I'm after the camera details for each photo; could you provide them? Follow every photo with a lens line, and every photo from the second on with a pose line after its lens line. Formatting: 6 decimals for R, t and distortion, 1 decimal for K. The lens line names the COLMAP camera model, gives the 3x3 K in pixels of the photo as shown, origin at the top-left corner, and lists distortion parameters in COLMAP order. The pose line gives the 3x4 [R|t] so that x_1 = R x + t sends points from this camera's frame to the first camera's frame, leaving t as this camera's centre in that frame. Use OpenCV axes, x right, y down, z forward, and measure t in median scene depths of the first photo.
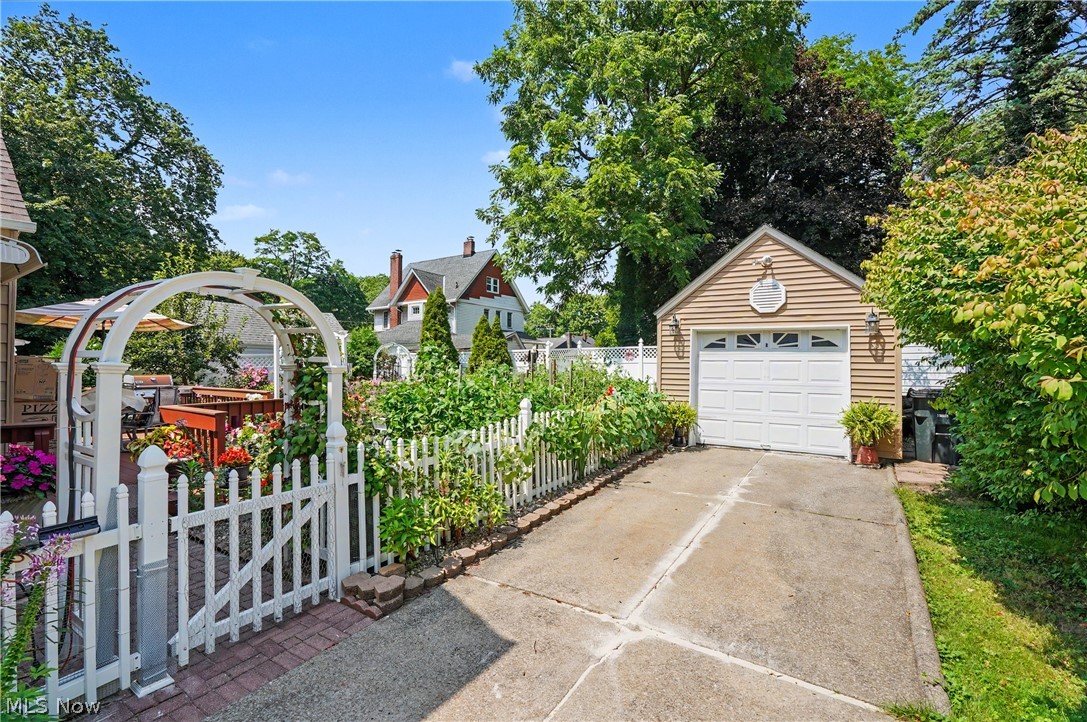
lens RADIAL K [[495.3, 0, 544.1], [0, 495.3, 355.6], [0, 0, 1]] dist [-0.010591, 0.000900]
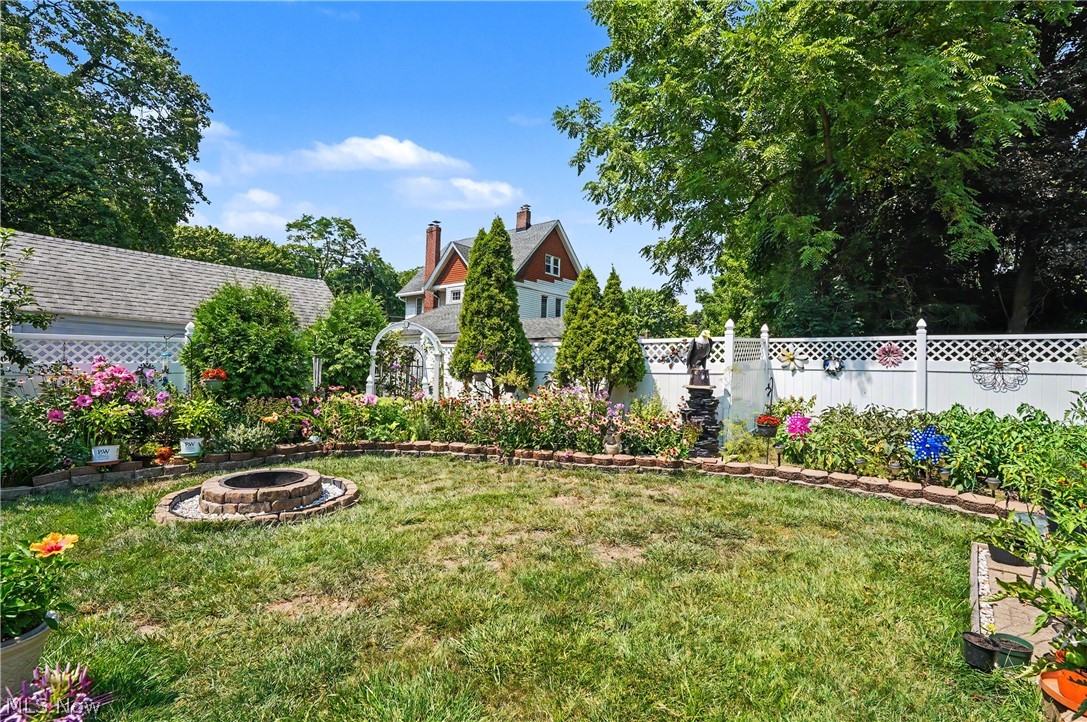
lens RADIAL K [[495.3, 0, 550.5], [0, 495.3, 367.3], [0, 0, 1]] dist [-0.010591, 0.000900]
pose [[0.997560, 0.020054, -0.066868, -0.053027], [-0.018702, 0.999609, 0.020782, 0.003599], [0.067258, -0.019481, 0.997545, 0.216117]]
